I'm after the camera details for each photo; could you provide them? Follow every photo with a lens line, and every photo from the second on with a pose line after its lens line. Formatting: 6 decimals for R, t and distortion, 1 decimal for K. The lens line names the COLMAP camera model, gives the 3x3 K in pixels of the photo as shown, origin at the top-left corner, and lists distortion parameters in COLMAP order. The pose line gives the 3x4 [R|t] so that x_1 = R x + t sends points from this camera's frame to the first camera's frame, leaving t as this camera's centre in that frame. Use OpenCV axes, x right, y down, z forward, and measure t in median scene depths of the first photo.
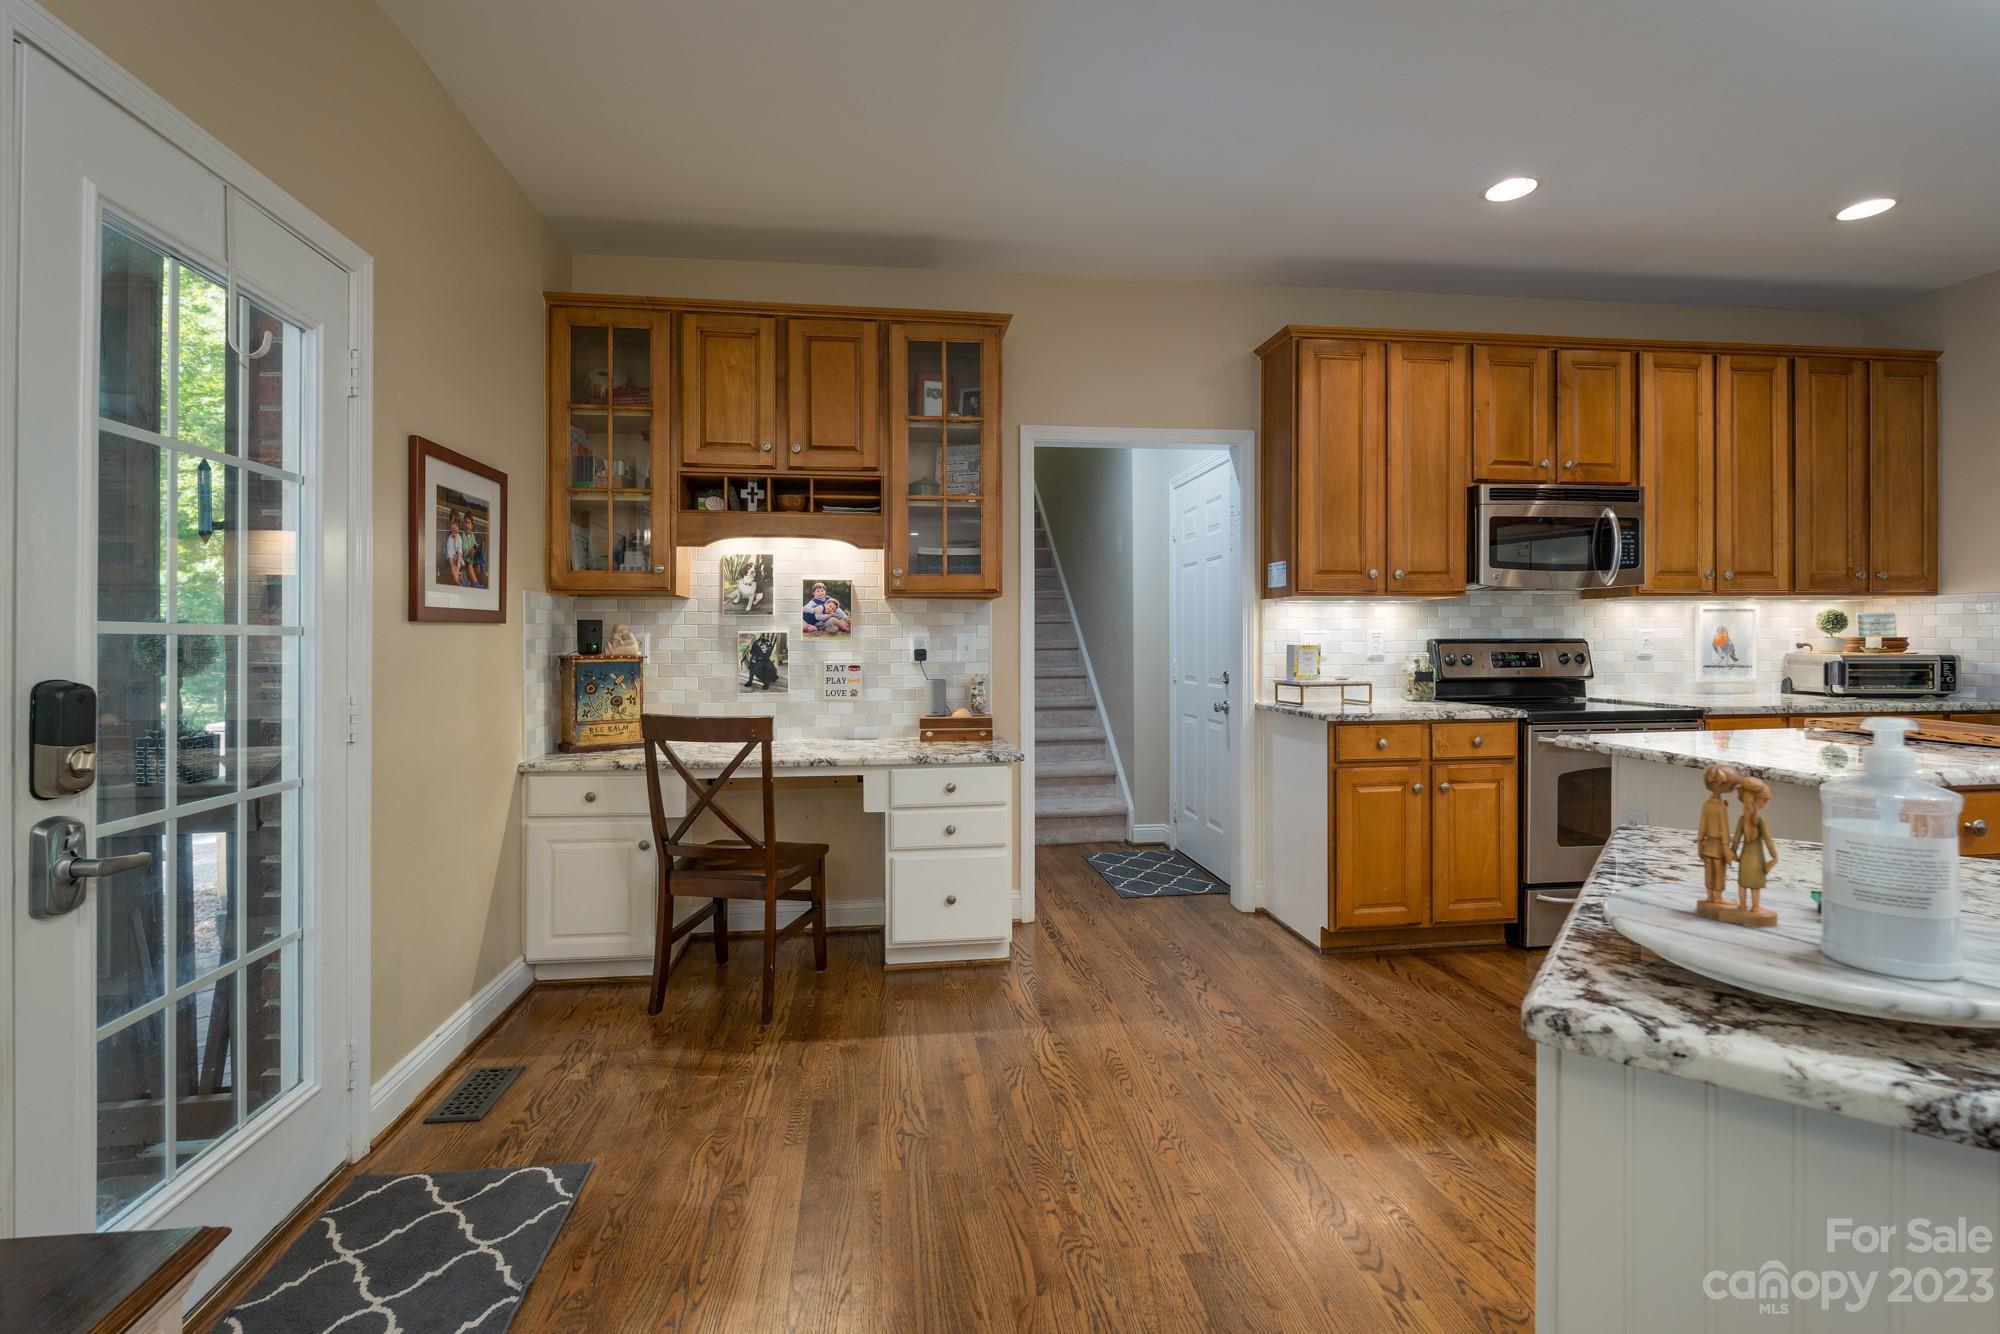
lens RADIAL K [[908.5, 0, 993.7], [0, 908.5, 642.9], [0, 0, 1]] dist [-0.002995, 0.001112]
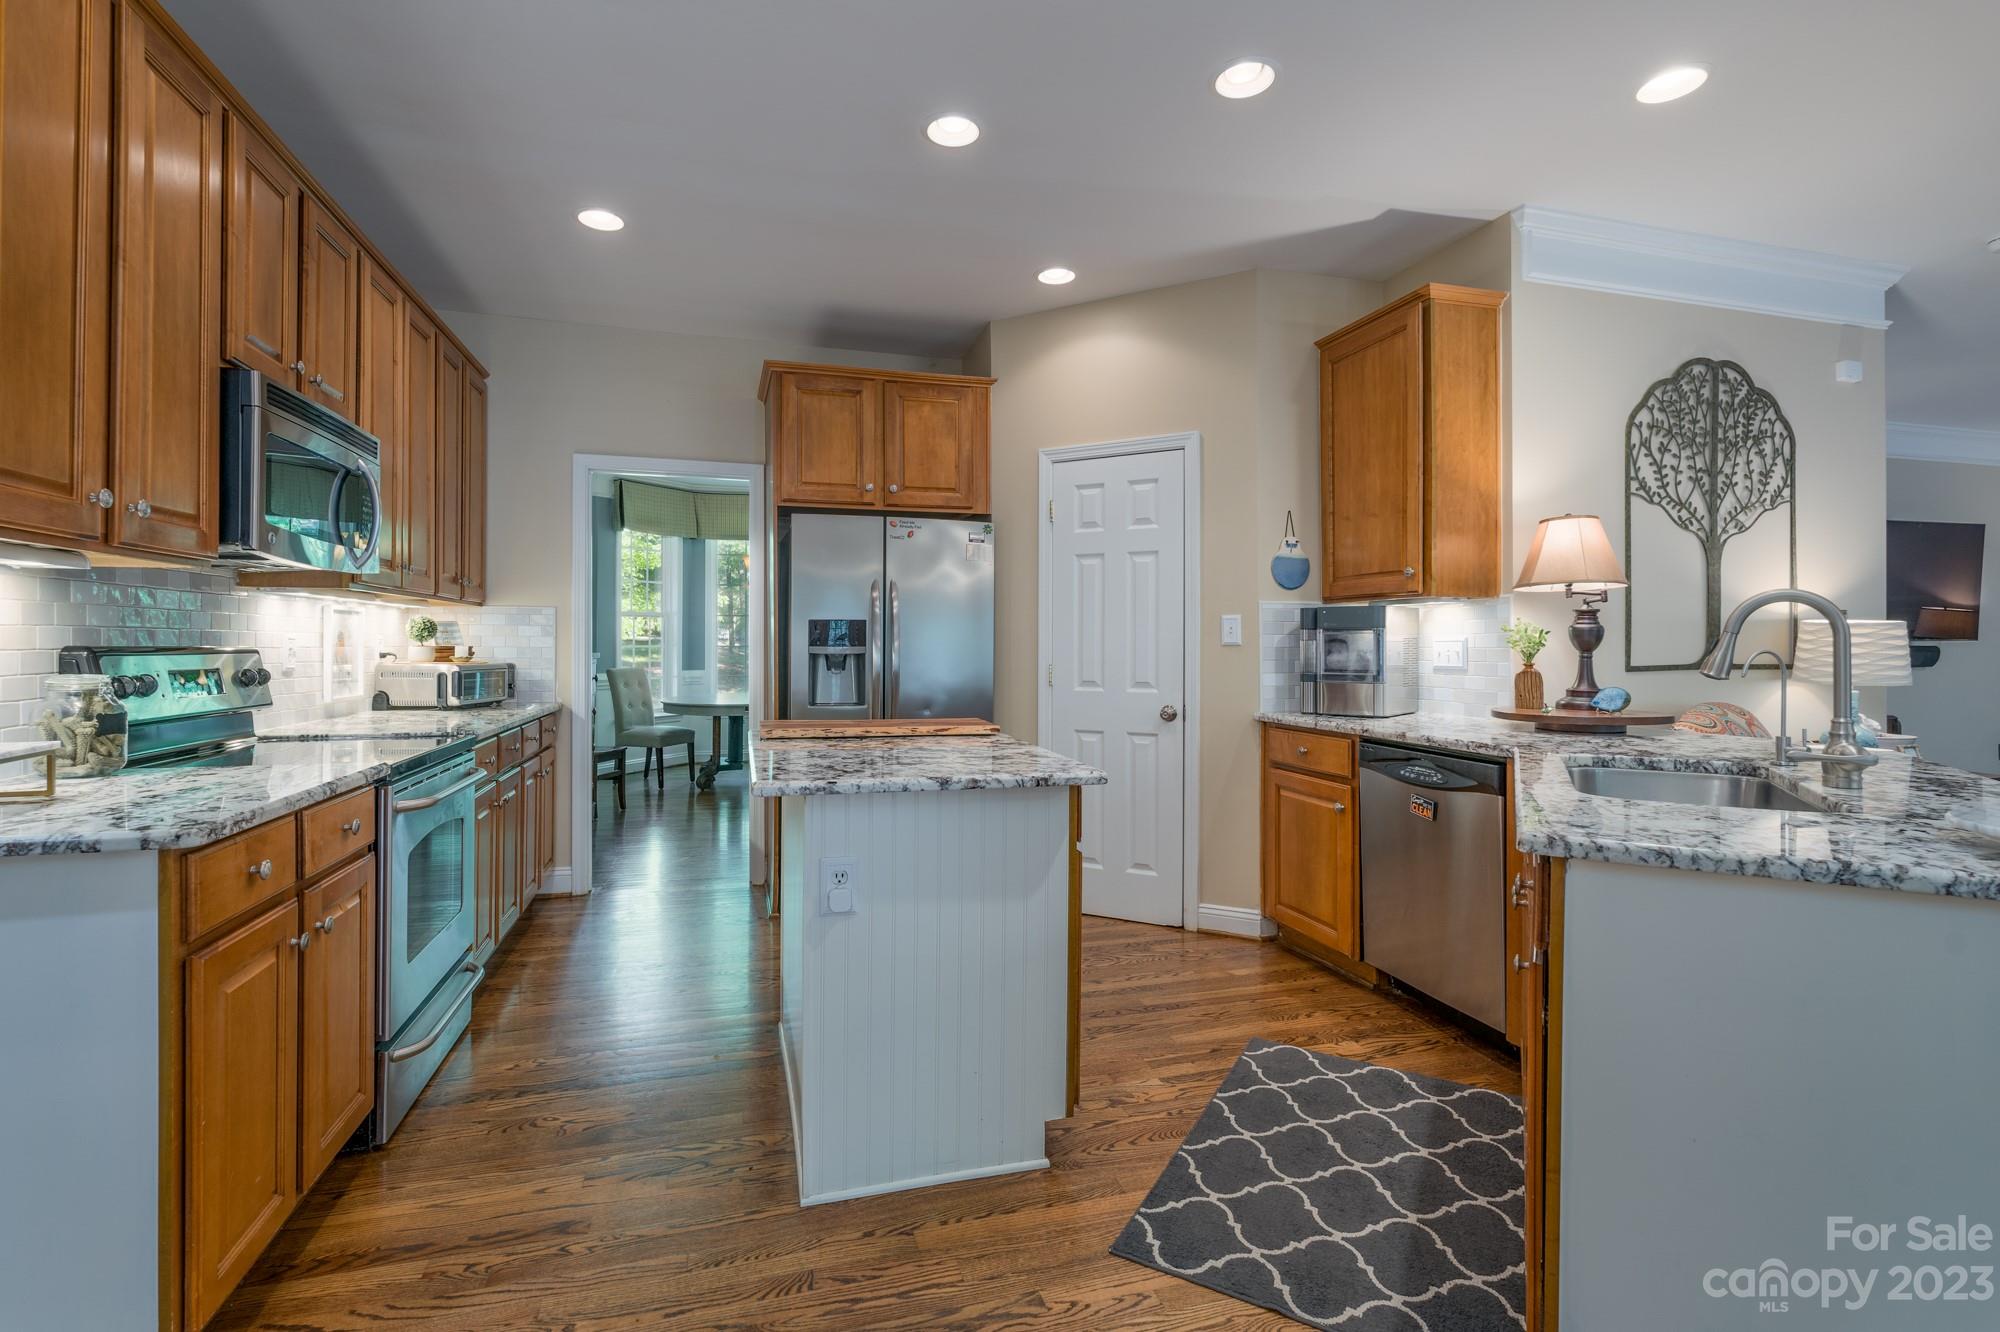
lens RADIAL K [[908.5, 0, 993.7], [0, 908.5, 641.9], [0, 0, 1]] dist [-0.002995, 0.001112]
pose [[-0.151863, 0.007018, 0.988377, -0.095327], [-0.000890, 0.999973, -0.007237, -0.005201], [-0.988401, -0.001979, -0.151853, 0.699804]]
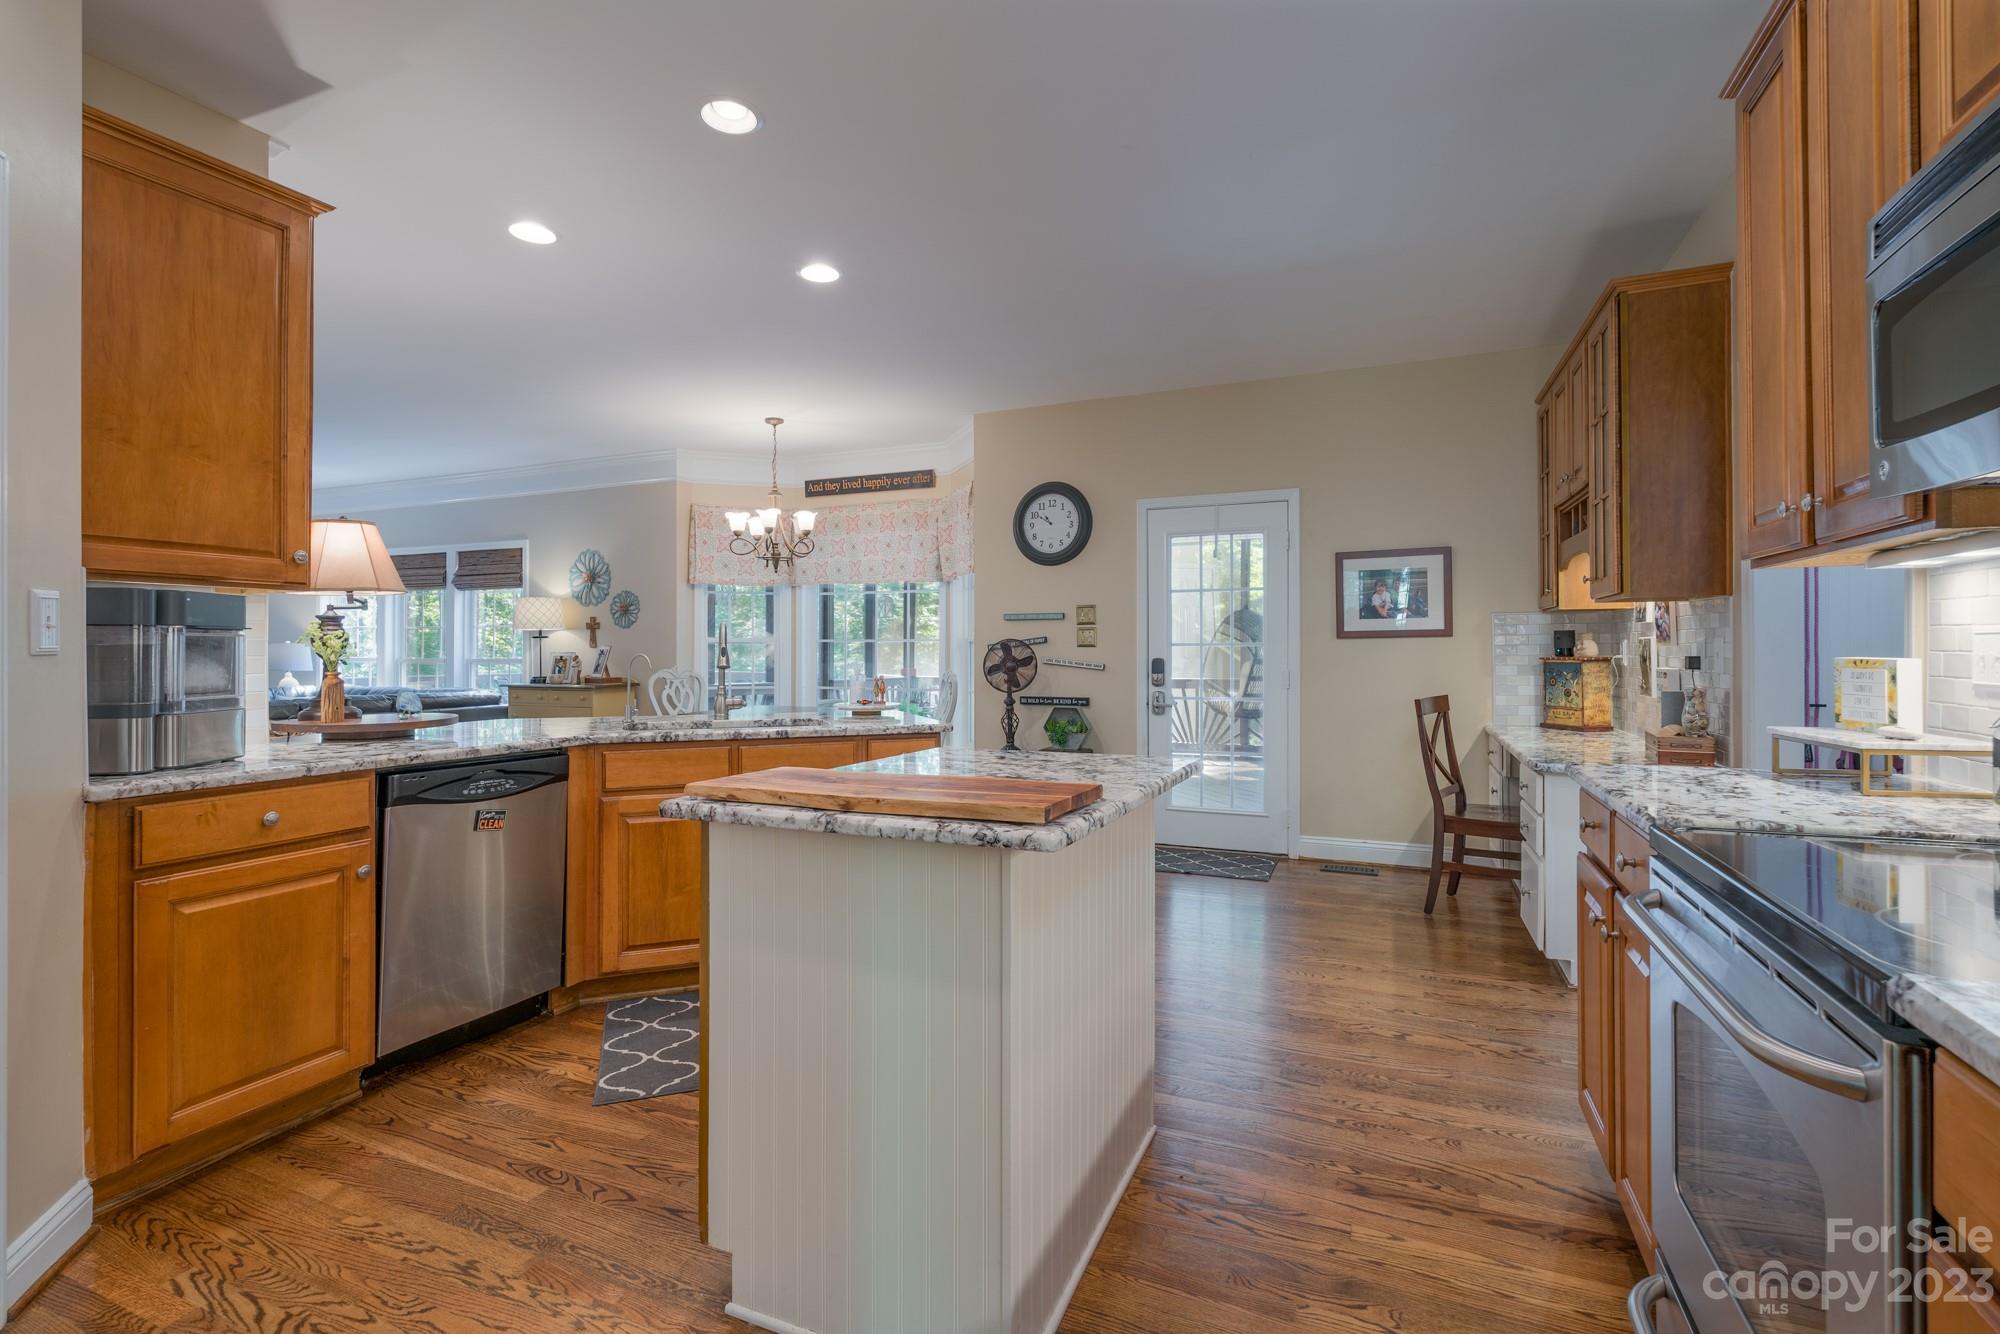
lens RADIAL K [[923.1, 0, 989.0], [0, 923.1, 645.1], [0, 0, 1]] dist [-0.002292, 0.000172]
pose [[-0.520600, 0.005087, -0.853785, 1.148976], [0.007001, 0.999974, 0.001689, -0.011925], [0.853772, -0.005099, -0.520622, 0.985722]]
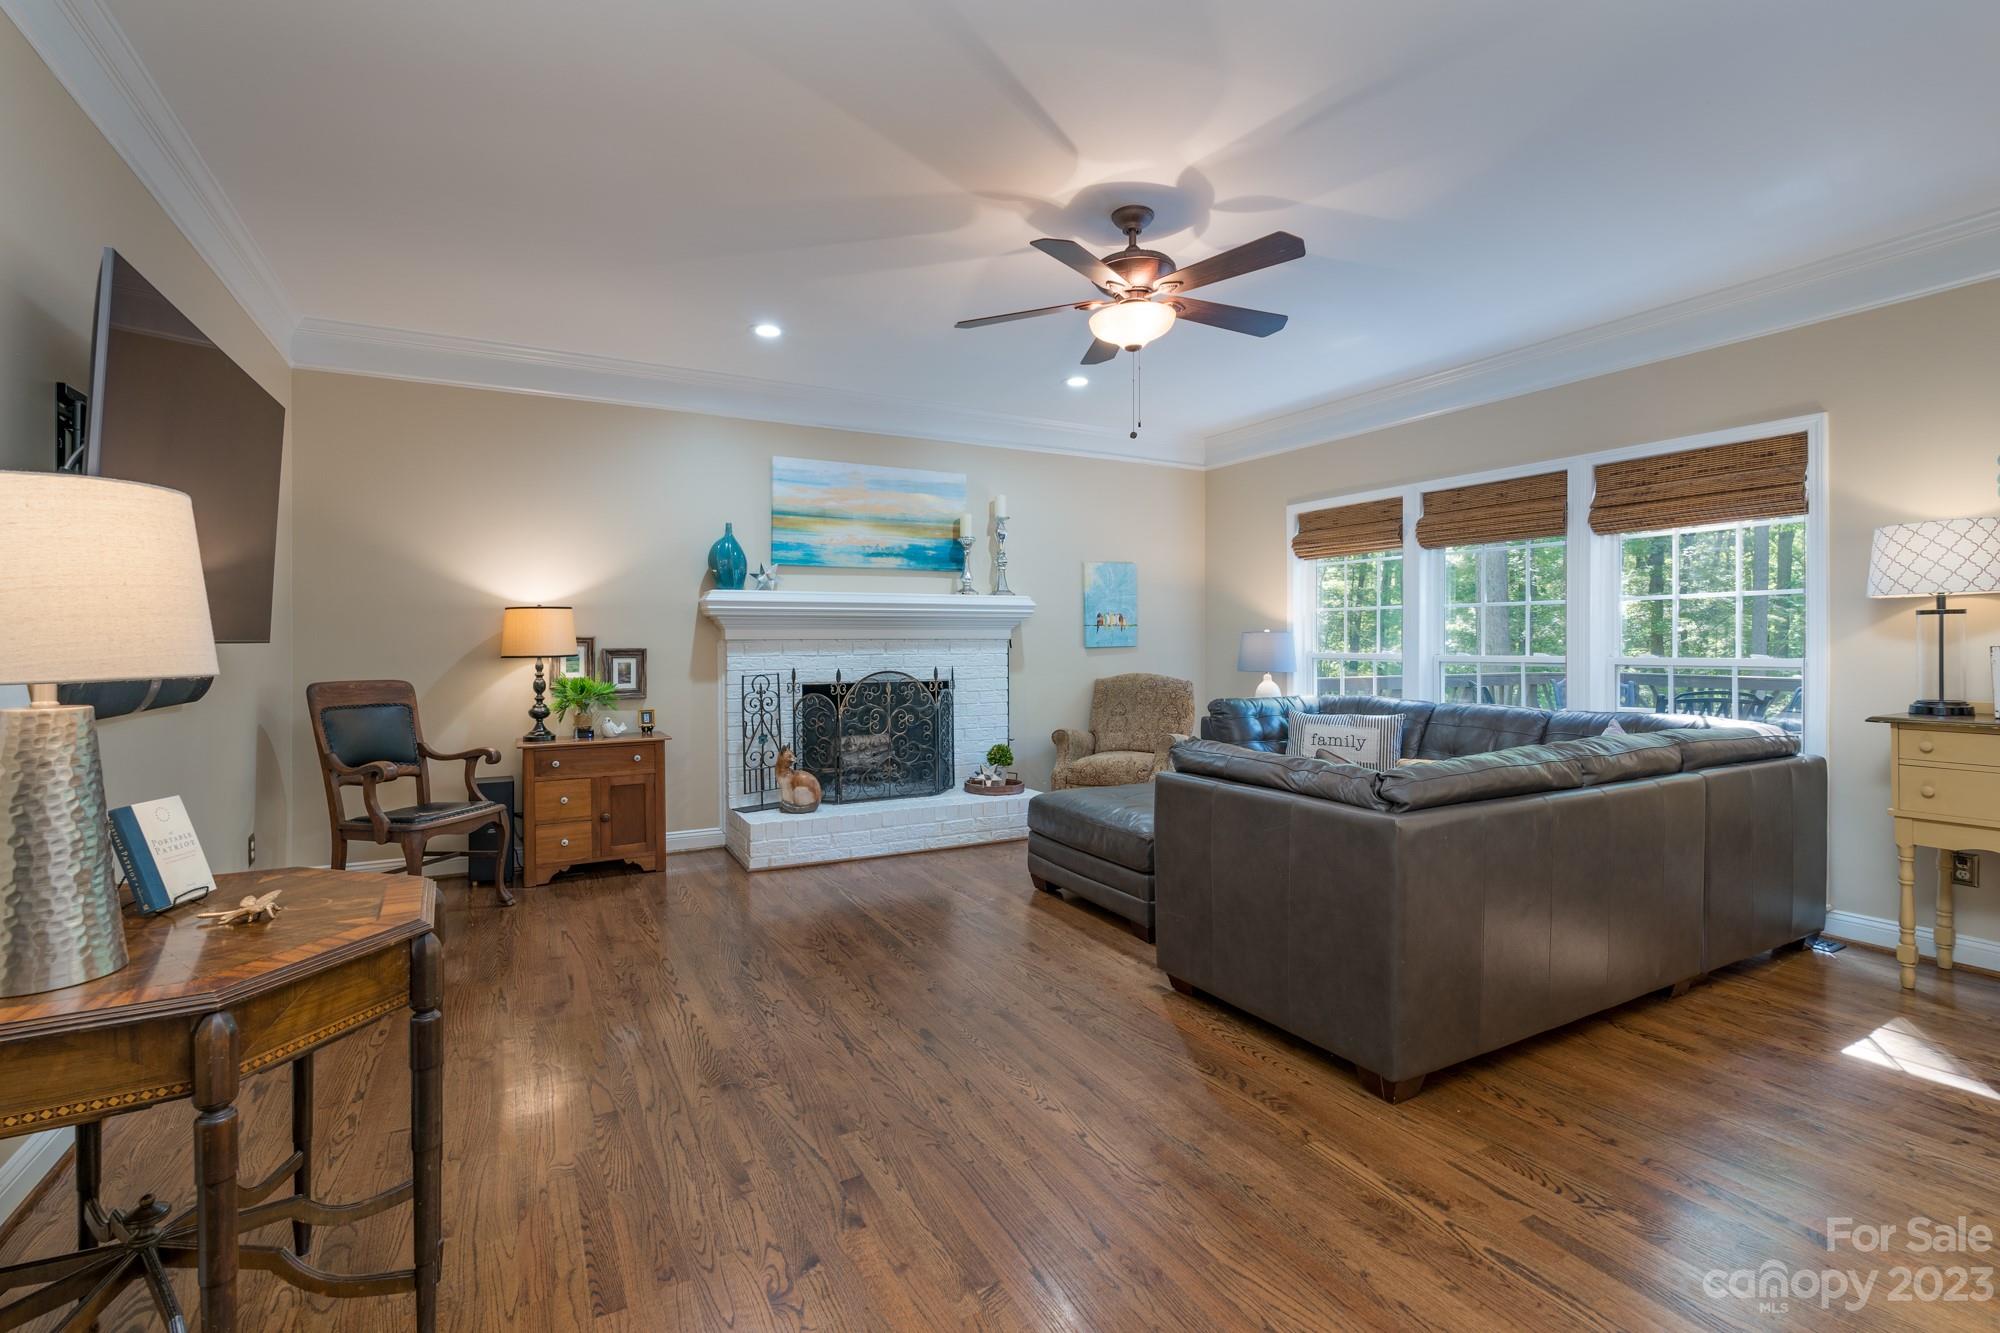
lens RADIAL K [[908.5, 0, 993.7], [0, 908.5, 642.4], [0, 0, 1]] dist [-0.002995, 0.001112]
pose [[-0.934541, 0.011592, -0.355666, 1.114172], [0.011650, 0.999930, 0.001980, -0.015818], [0.355664, -0.002293, -0.934611, -0.508812]]
